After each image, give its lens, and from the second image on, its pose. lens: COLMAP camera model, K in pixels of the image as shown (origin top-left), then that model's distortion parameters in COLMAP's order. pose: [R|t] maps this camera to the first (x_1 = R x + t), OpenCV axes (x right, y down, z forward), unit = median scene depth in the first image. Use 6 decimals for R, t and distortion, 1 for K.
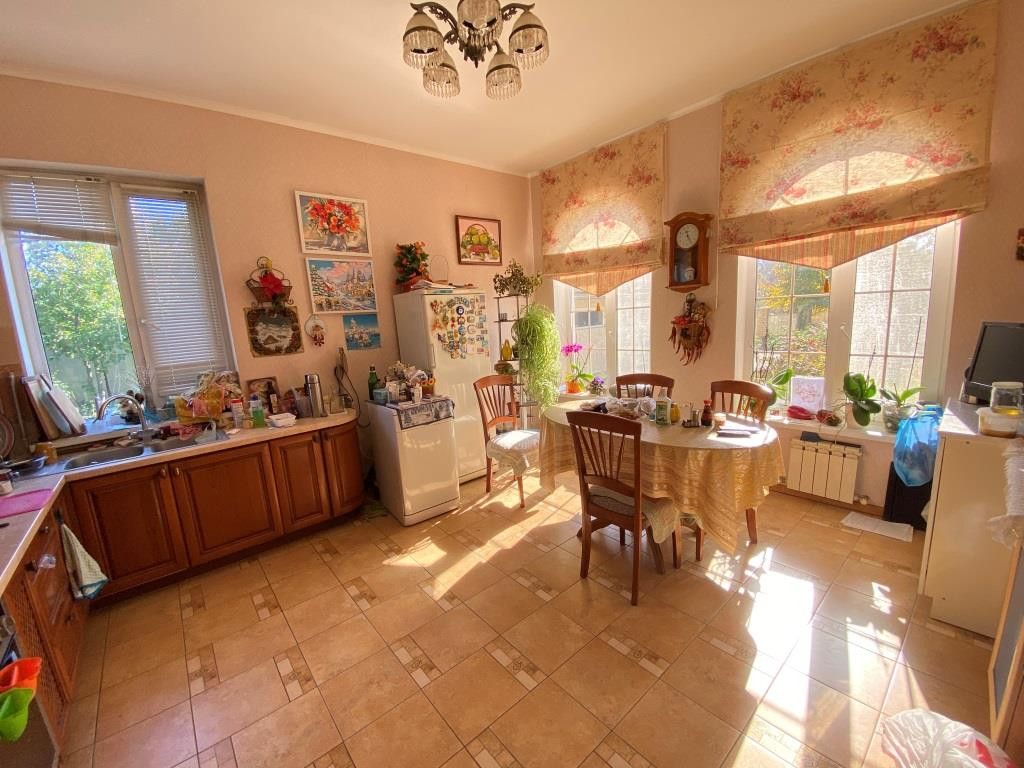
lens RADIAL K [[406.1, 0, 507.8], [0, 406.1, 390.5], [0, 0, 1]] dist [0.027127, -0.027403]
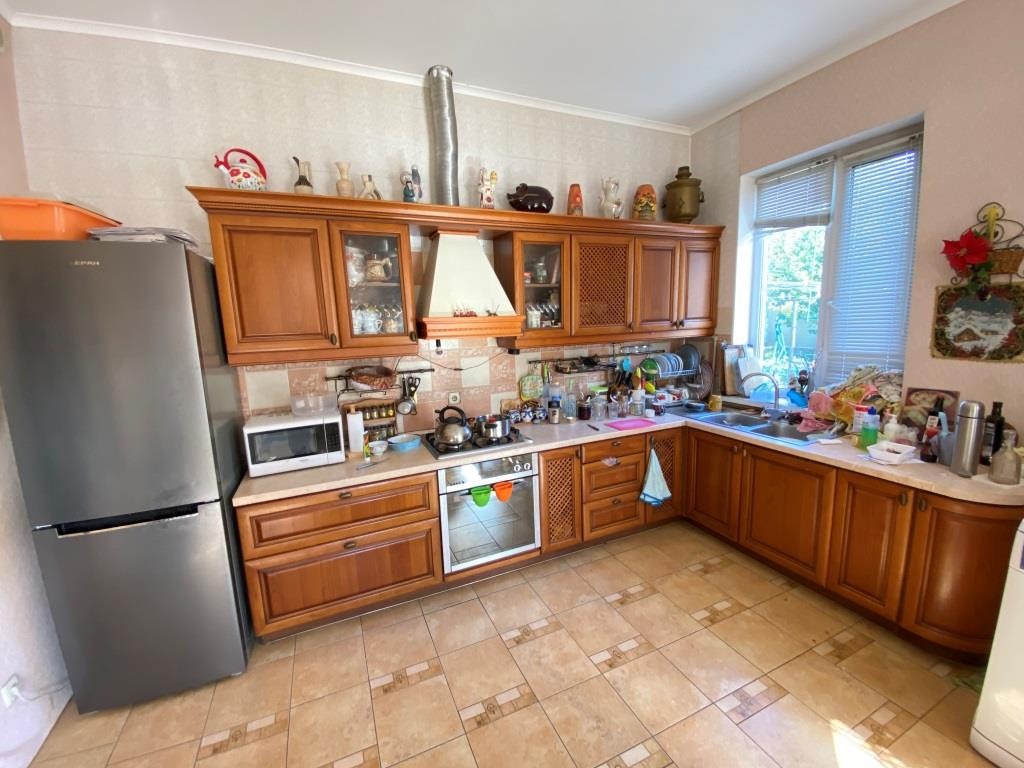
lens RADIAL K [[414.0, 0, 509.6], [0, 414.0, 387.5], [0, 0, 1]] dist [0.026379, -0.022284]
pose [[-0.280898, 0.217826, -0.934691, 0.236263], [-0.120712, 0.958150, 0.259570, -0.122758], [0.952116, 0.185741, -0.242848, 0.475772]]
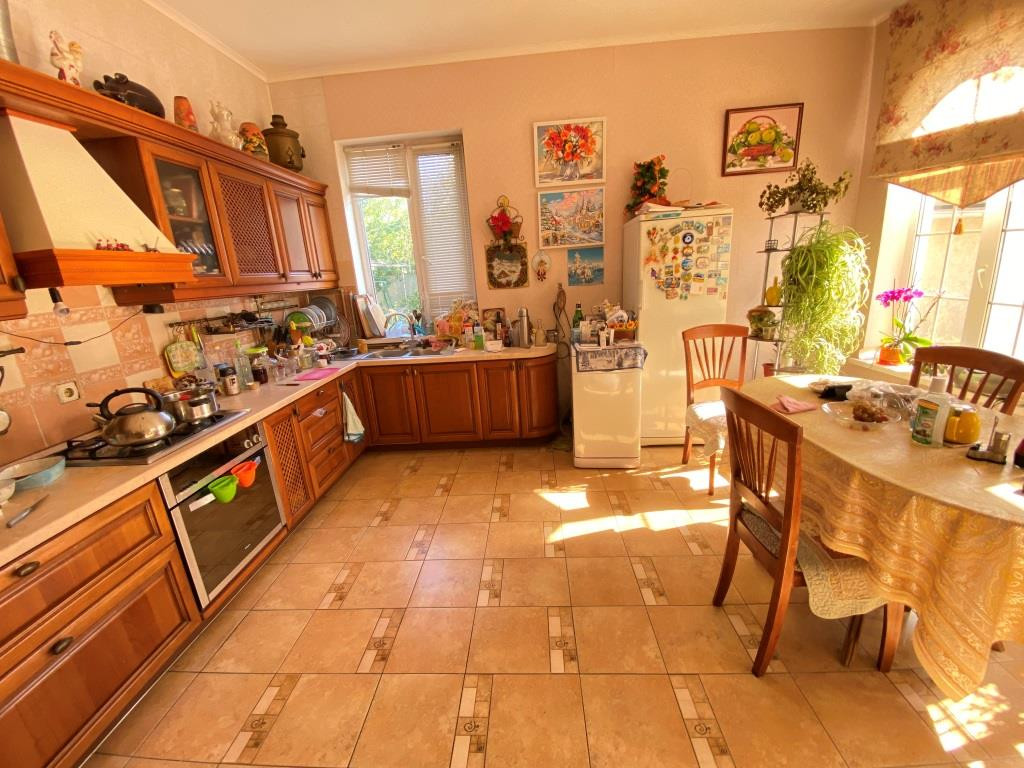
lens RADIAL K [[406.1, 0, 507.8], [0, 406.1, 390.5], [0, 0, 1]] dist [0.027127, -0.027403]
pose [[0.726030, 0.201348, -0.657525, 0.229571], [-0.101408, 0.977069, 0.187225, -0.020086], [0.680145, -0.069253, 0.729799, 0.158269]]
